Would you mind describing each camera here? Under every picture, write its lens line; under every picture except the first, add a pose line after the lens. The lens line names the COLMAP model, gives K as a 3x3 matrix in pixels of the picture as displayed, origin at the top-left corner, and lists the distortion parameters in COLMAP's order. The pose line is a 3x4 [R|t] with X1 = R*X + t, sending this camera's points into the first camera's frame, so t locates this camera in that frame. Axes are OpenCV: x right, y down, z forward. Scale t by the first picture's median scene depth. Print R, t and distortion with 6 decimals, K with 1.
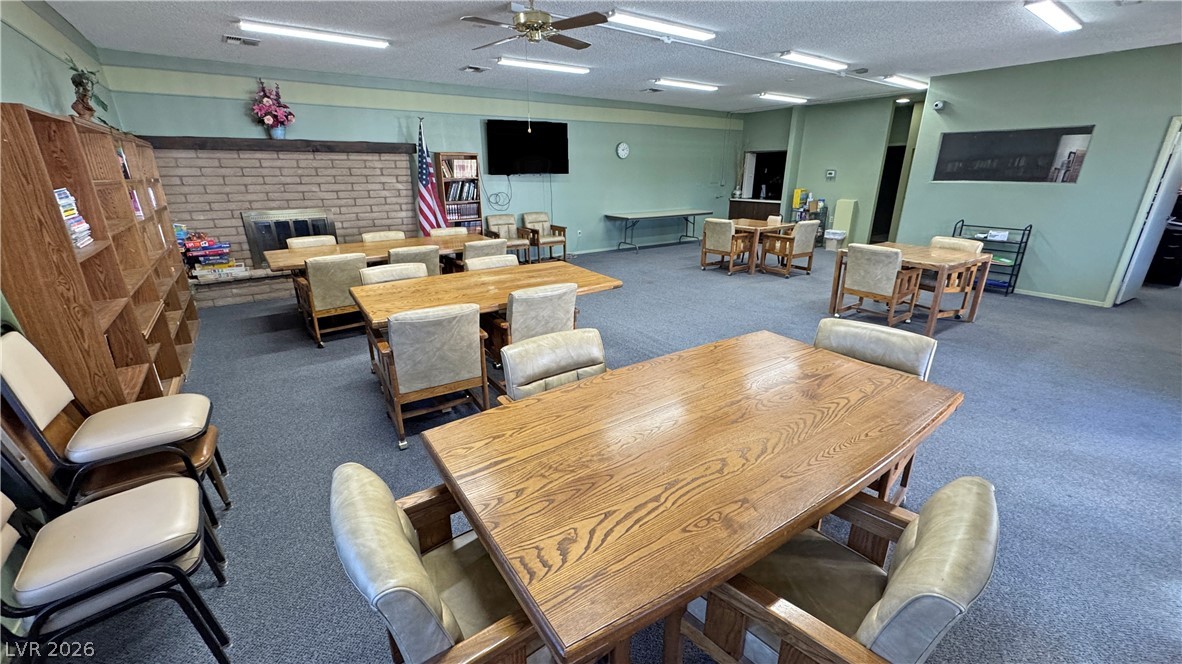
lens RADIAL K [[471.3, 0, 592.1], [0, 471.3, 333.2], [0, 0, 1]] dist [-0.002910, -0.000491]
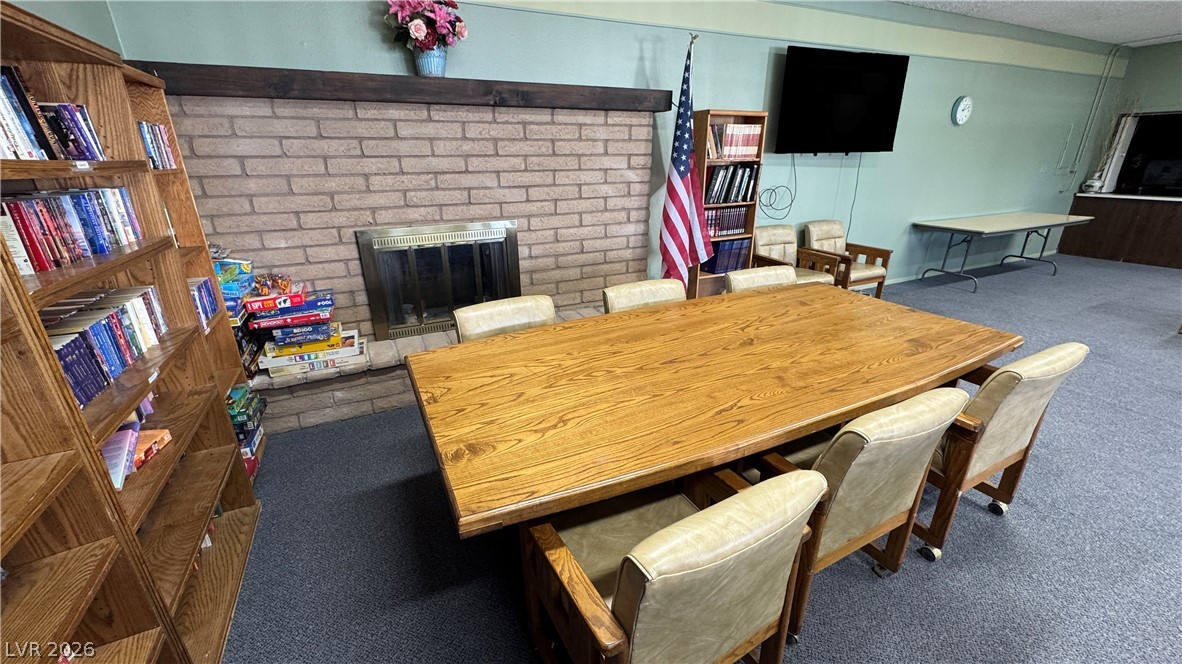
lens RADIAL K [[471.3, 0, 591.2], [0, 471.3, 333.2], [0, 0, 1]] dist [-0.002910, -0.000491]
pose [[0.984238, 0.054268, -0.168318, -0.397225], [-0.049436, 0.998239, 0.032772, -0.171217], [0.169800, -0.023934, 0.985188, 0.530026]]
